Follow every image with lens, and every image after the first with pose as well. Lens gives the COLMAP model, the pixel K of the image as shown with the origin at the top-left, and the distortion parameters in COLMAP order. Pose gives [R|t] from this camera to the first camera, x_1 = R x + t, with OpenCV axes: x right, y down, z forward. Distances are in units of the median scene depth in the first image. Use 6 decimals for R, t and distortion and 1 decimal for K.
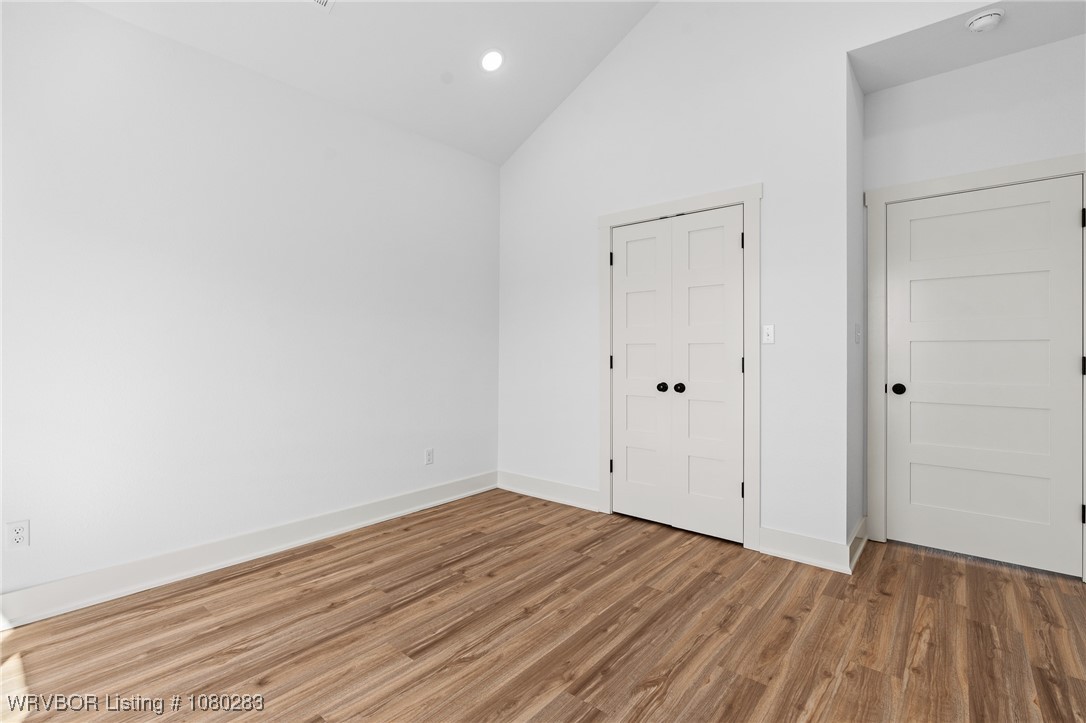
lens RADIAL K [[488.8, 0, 542.1], [0, 488.8, 350.1], [0, 0, 1]] dist [-0.008906, 0.002634]
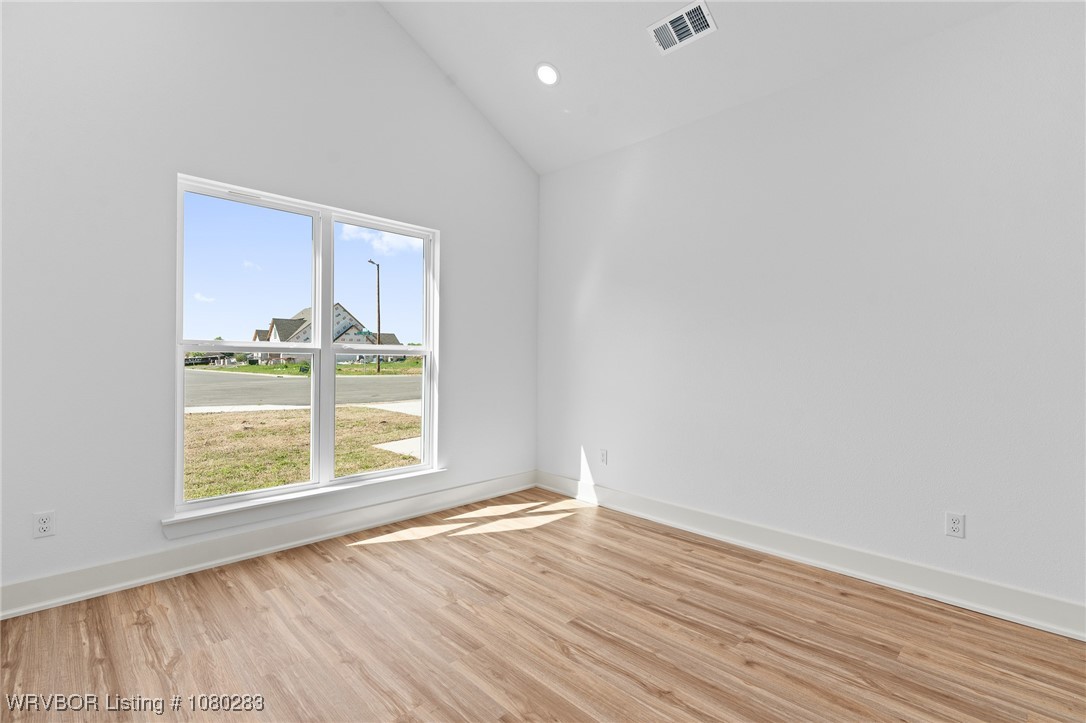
lens RADIAL K [[488.8, 0, 546.5], [0, 488.8, 357.7], [0, 0, 1]] dist [-0.008906, 0.002634]
pose [[-0.065438, 0.002040, -0.997855, 0.652670], [-0.005831, 0.999980, 0.002427, -0.003025], [0.997840, 0.005977, -0.065425, 0.738530]]
